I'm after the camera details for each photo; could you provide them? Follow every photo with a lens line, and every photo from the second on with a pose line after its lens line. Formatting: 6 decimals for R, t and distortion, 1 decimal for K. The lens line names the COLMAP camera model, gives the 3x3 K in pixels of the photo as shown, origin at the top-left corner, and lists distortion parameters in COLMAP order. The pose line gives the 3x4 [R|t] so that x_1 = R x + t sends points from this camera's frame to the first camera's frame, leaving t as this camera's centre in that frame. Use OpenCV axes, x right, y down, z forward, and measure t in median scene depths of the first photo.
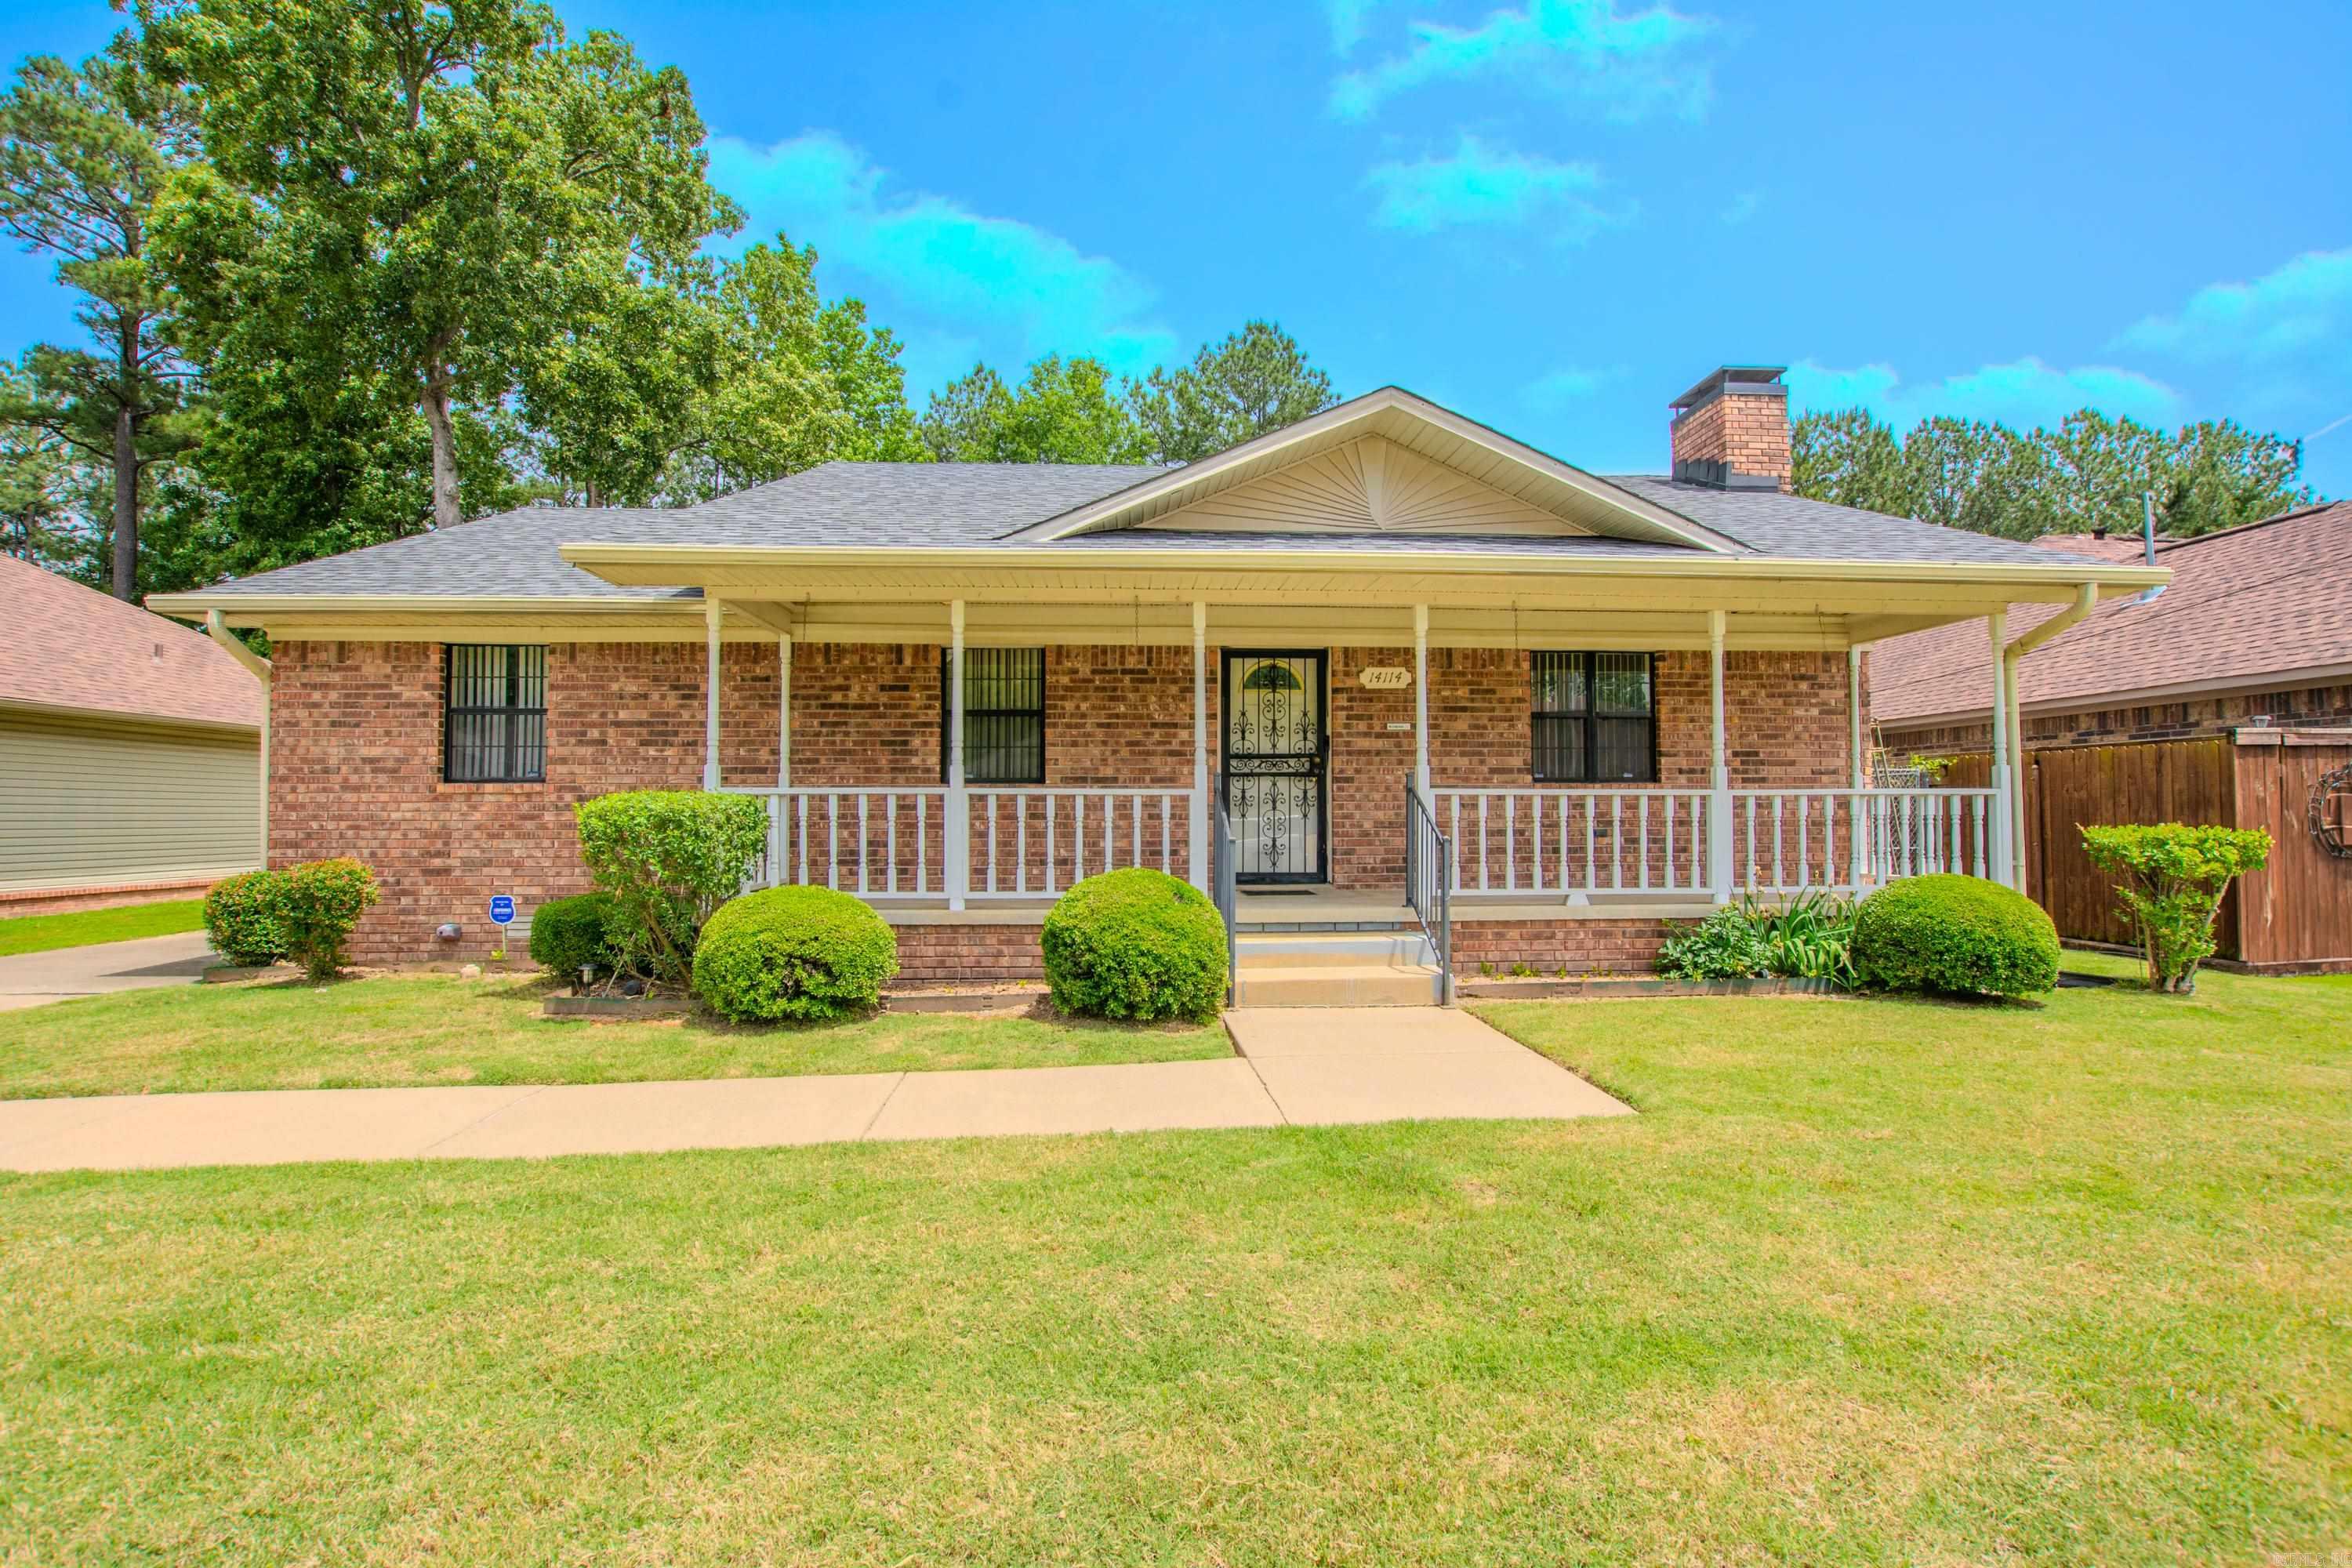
lens RADIAL K [[1025.3, 0, 1172.6], [0, 1025.3, 772.0], [0, 0, 1]] dist [-0.041352, 0.004986]
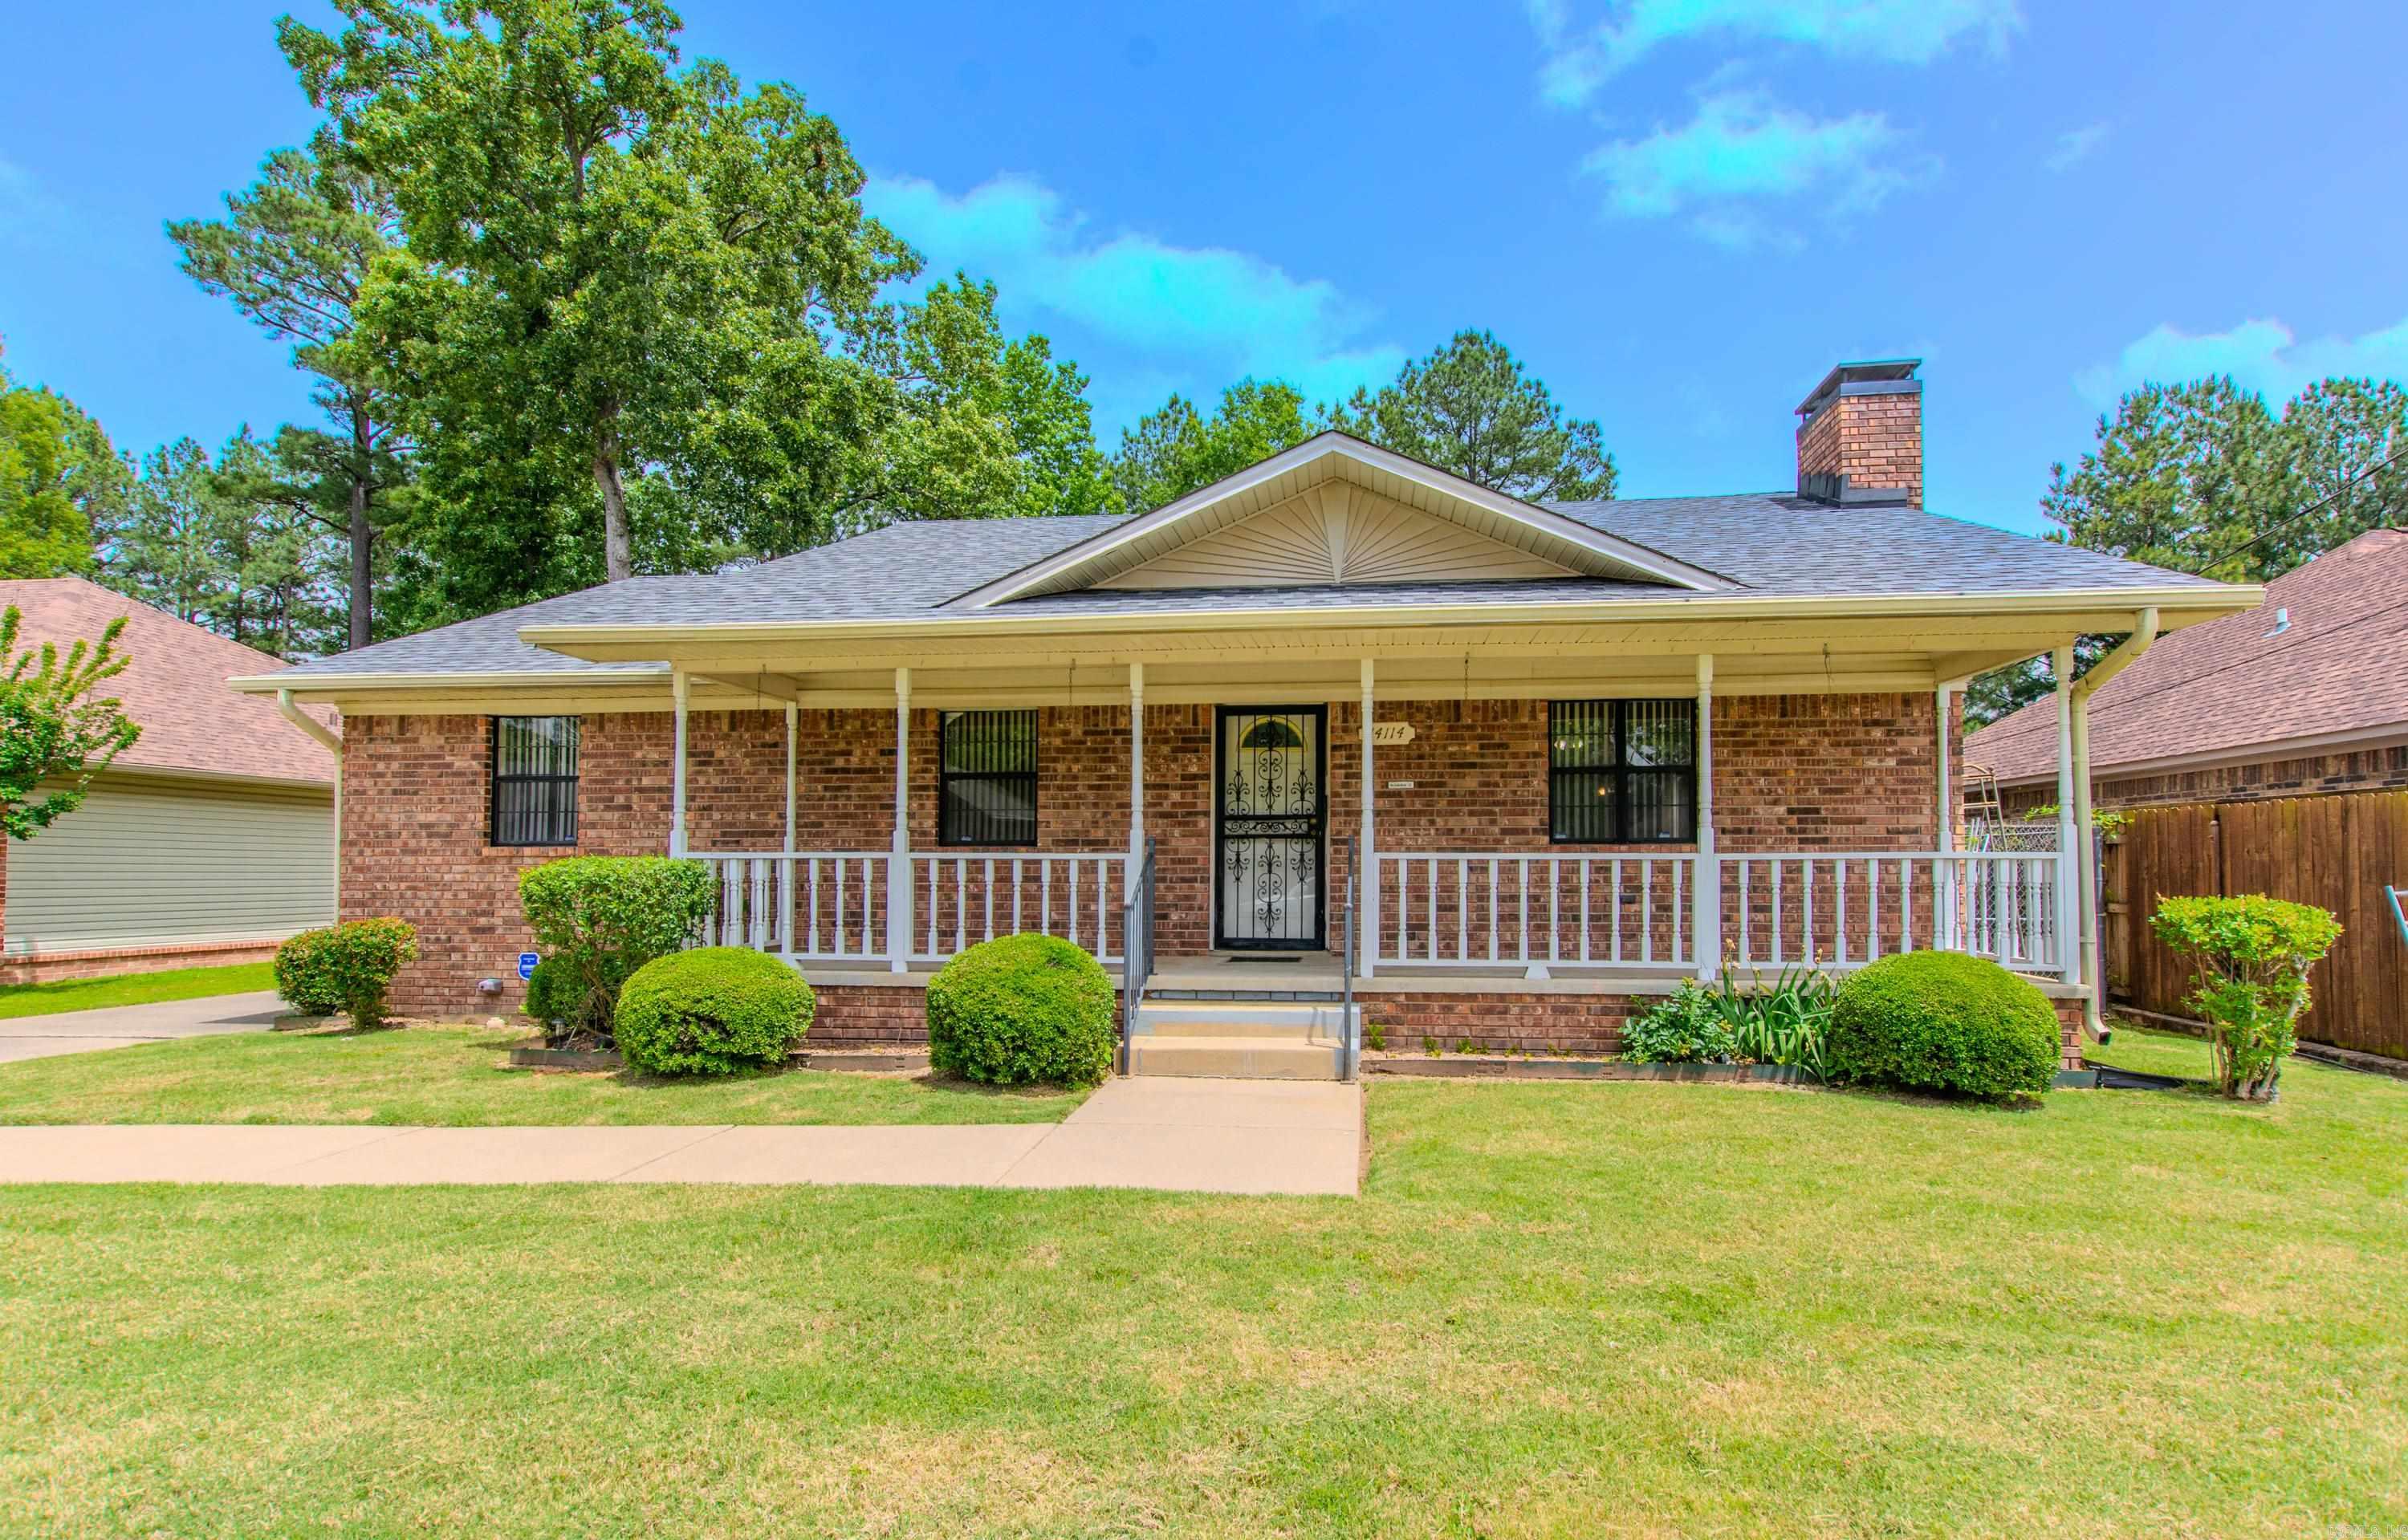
lens RADIAL K [[1103.7, 0, 1255.5], [0, 1103.7, 827.7], [0, 0, 1]] dist [-0.015157, -0.005051]
pose [[0.988872, -0.004221, -0.148711, 0.246479], [0.004559, 0.999988, 0.001932, -0.007870], [0.148701, -0.002588, 0.988879, -0.026090]]
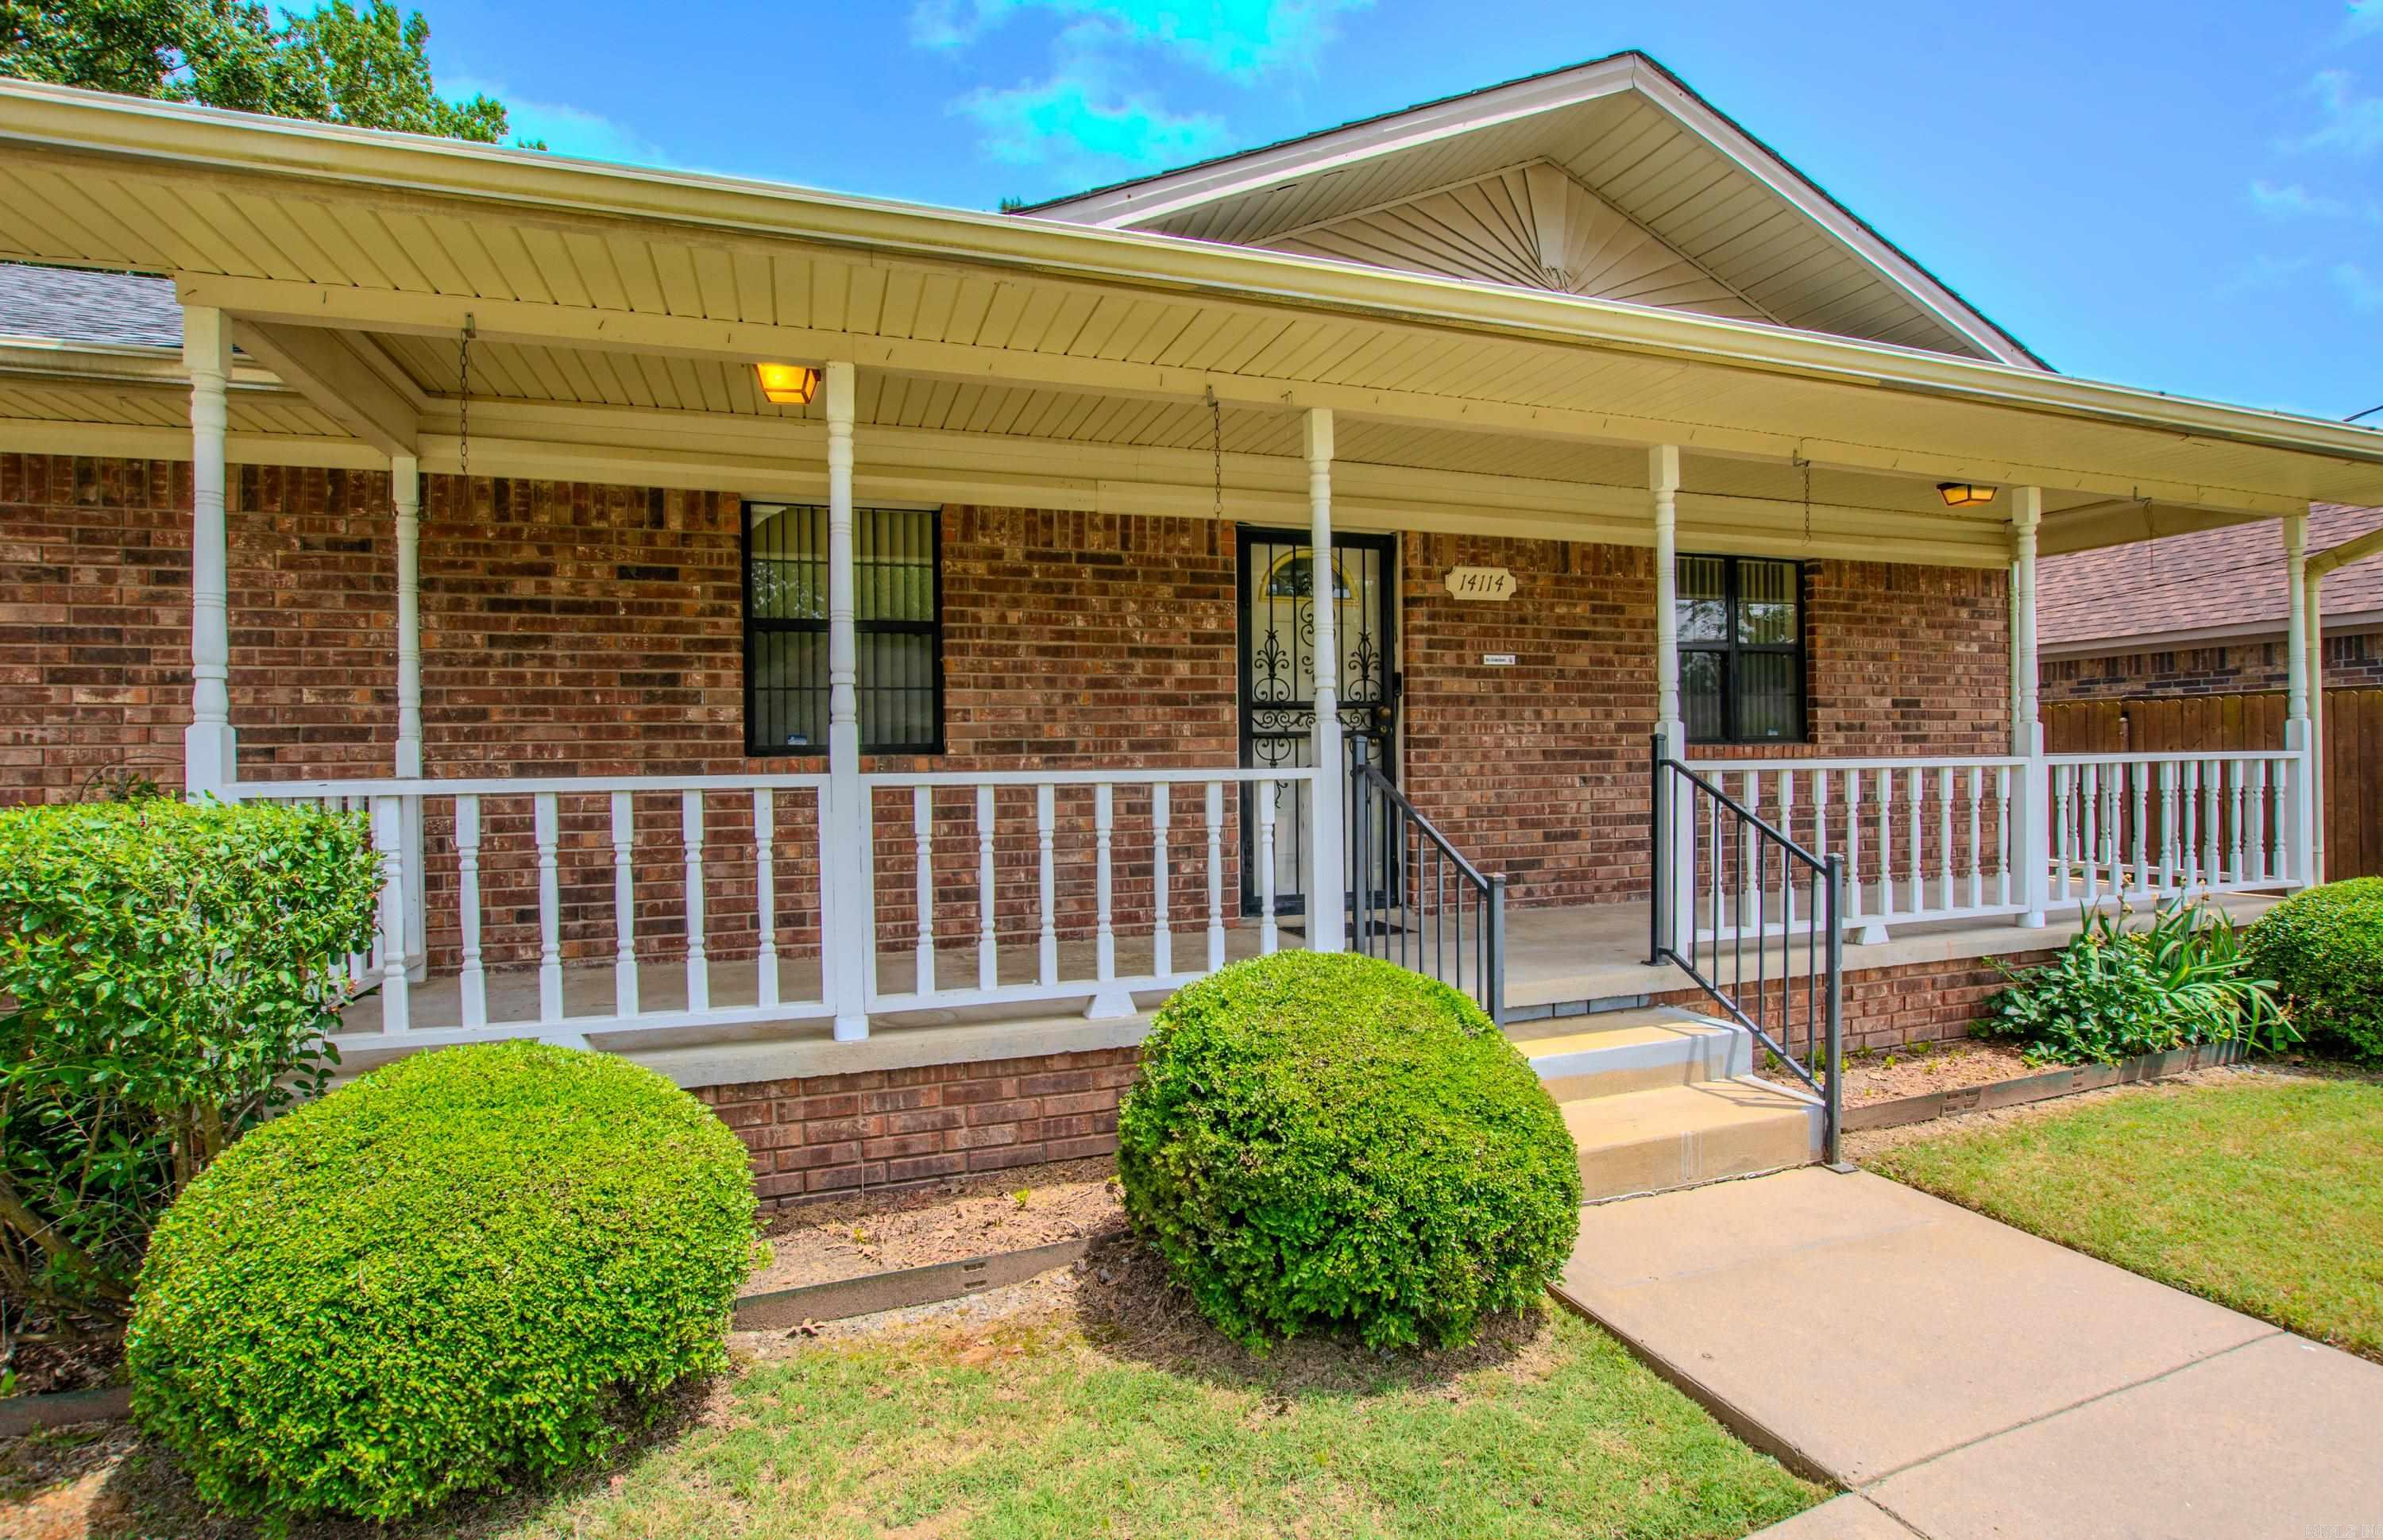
lens RADIAL K [[1092.2, 0, 1190.5], [0, 1092.2, 757.8], [0, 0, 1]] dist [-0.015157, -0.005051]
pose [[0.963779, -0.011778, 0.266441, -0.156433], [0.003364, 0.999482, 0.032014, -0.005459], [-0.266680, -0.029958, 0.963319, 0.395909]]
